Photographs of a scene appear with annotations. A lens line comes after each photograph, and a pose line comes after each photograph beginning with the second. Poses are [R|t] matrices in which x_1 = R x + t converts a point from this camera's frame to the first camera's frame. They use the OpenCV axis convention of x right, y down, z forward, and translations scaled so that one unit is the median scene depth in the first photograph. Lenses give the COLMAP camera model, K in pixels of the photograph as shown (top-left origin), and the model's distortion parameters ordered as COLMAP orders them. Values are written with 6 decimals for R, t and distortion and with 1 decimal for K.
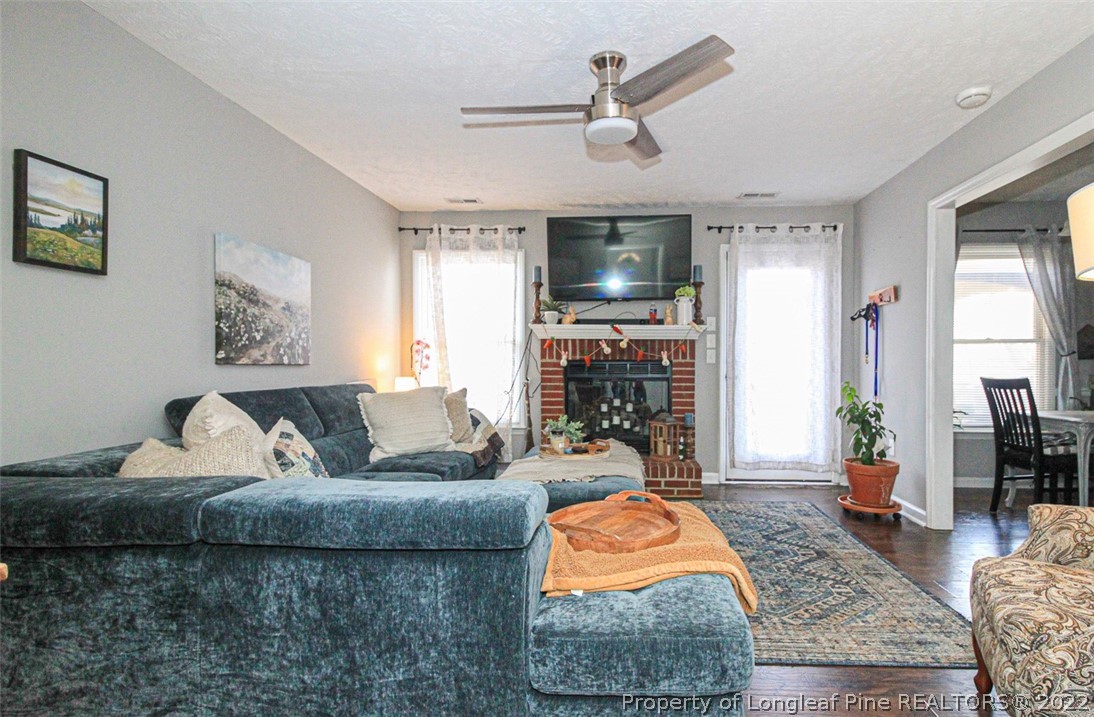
lens RADIAL K [[528.2, 0, 549.4], [0, 528.2, 408.1], [0, 0, 1]] dist [0.001901, -0.003824]
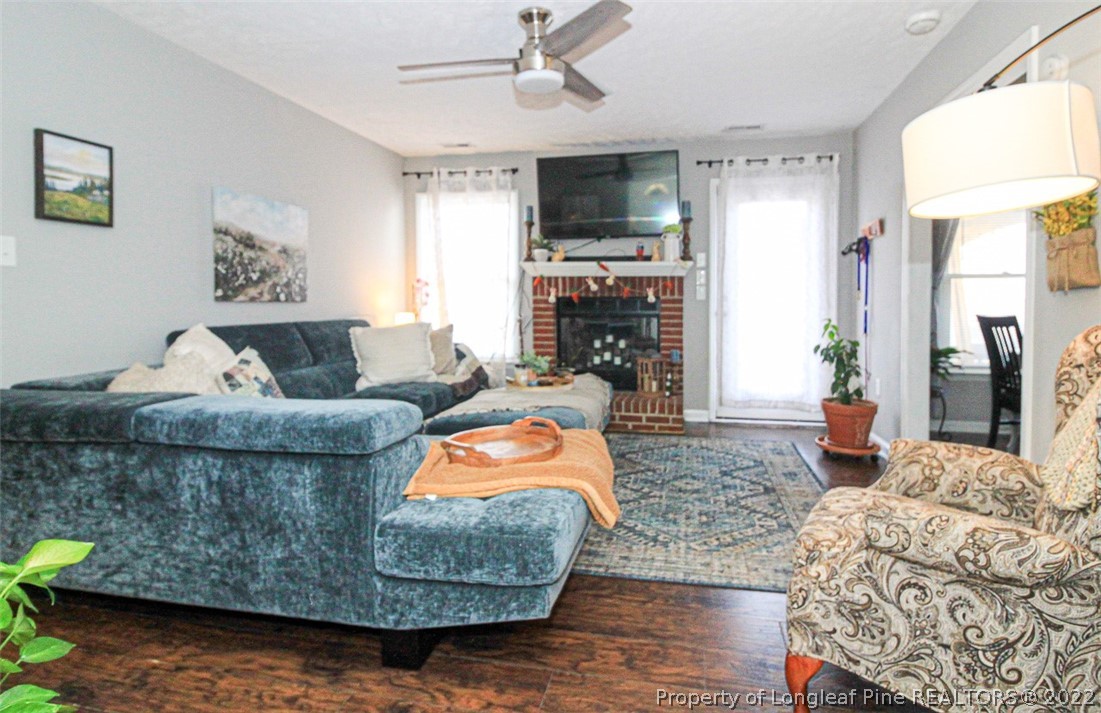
lens RADIAL K [[531.5, 0, 531.1], [0, 531.5, 358.5], [0, 0, 1]] dist [0.001901, -0.003824]
pose [[0.990791, 0.013782, -0.134695, 0.228808], [-0.010503, 0.999632, 0.025030, 0.006368], [0.134990, -0.023384, 0.990571, -0.067891]]
